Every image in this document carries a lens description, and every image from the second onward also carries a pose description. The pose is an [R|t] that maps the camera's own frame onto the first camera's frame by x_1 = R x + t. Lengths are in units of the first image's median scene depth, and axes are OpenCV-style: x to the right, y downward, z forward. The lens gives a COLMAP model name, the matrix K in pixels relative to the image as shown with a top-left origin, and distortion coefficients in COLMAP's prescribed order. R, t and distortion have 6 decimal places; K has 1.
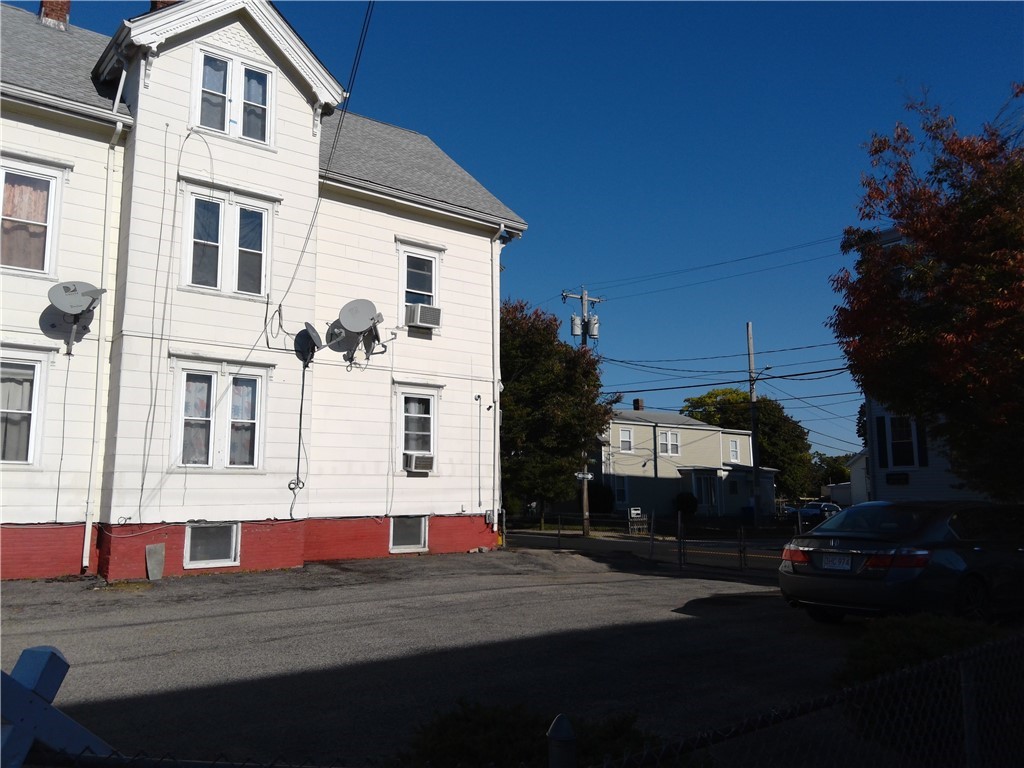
lens RADIAL K [[828.1, 0, 521.4], [0, 828.1, 383.3], [0, 0, 1]] dist [0.149460, -0.235385]
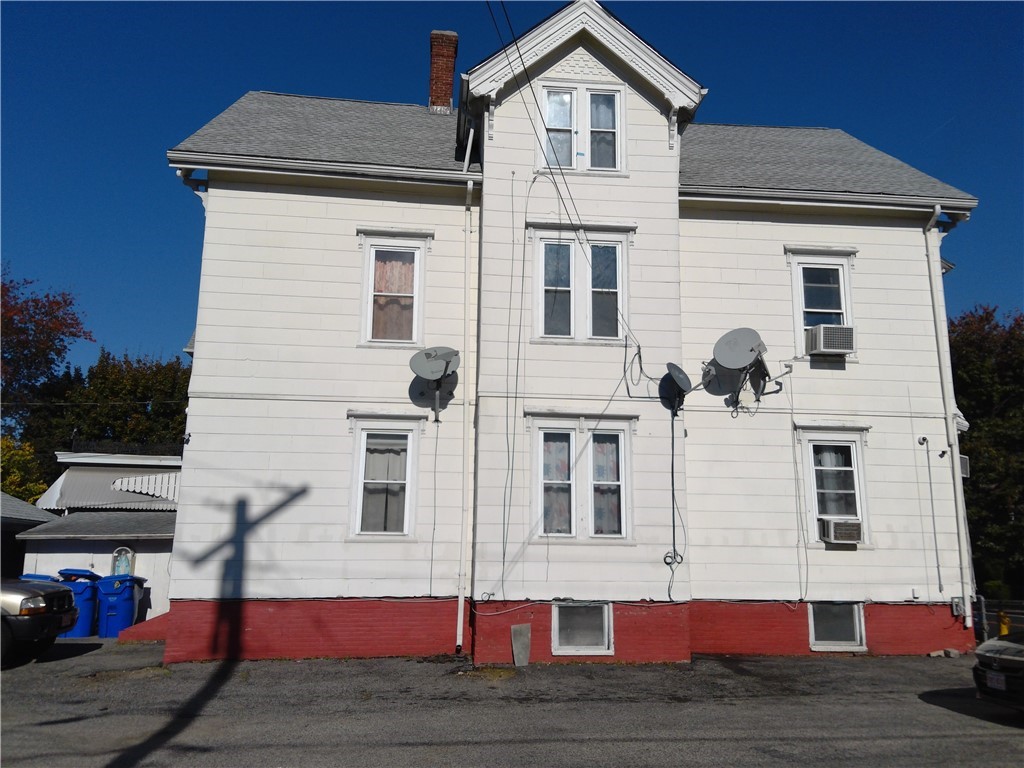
lens RADIAL K [[828.1, 0, 521.4], [0, 828.1, 383.3], [0, 0, 1]] dist [0.149460, -0.235385]
pose [[0.845847, -0.100008, -0.523967, 0.054711], [0.063638, 0.994172, -0.087024, 0.011222], [0.529616, 0.040265, 0.847281, 0.213065]]
